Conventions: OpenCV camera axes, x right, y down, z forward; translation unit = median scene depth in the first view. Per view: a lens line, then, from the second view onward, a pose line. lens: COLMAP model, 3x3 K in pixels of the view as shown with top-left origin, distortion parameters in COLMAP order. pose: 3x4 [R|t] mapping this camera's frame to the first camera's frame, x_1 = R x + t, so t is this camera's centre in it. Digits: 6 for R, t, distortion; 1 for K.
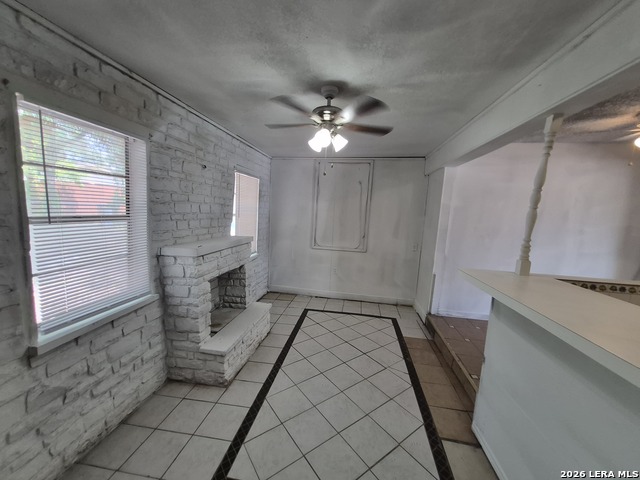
lens RADIAL K [[251.9, 0, 315.7], [0, 251.9, 241.8], [0, 0, 1]] dist [0.010947, -0.002029]
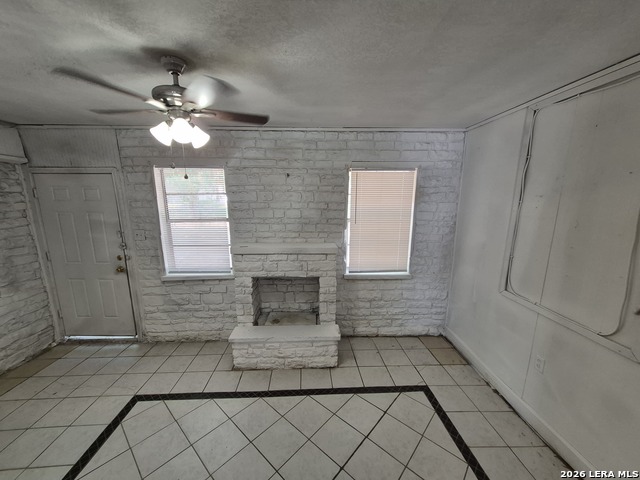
lens RADIAL K [[251.9, 0, 315.7], [0, 251.9, 241.8], [0, 0, 1]] dist [0.010947, -0.002029]
pose [[0.205828, 0.136386, -0.969038, 0.694752], [-0.116585, 0.986605, 0.114096, -0.163140], [0.971619, 0.089491, 0.218971, 0.961542]]
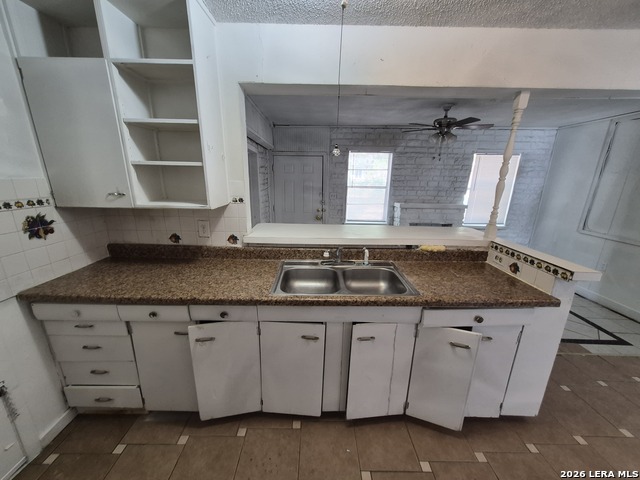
lens RADIAL K [[251.9, 0, 315.7], [0, 251.9, 241.8], [0, 0, 1]] dist [0.010947, -0.002029]
pose [[0.159190, 0.217348, -0.963026, 1.209304], [-0.134524, 0.971142, 0.196943, 0.013683], [0.978040, 0.098199, 0.183834, -0.001507]]
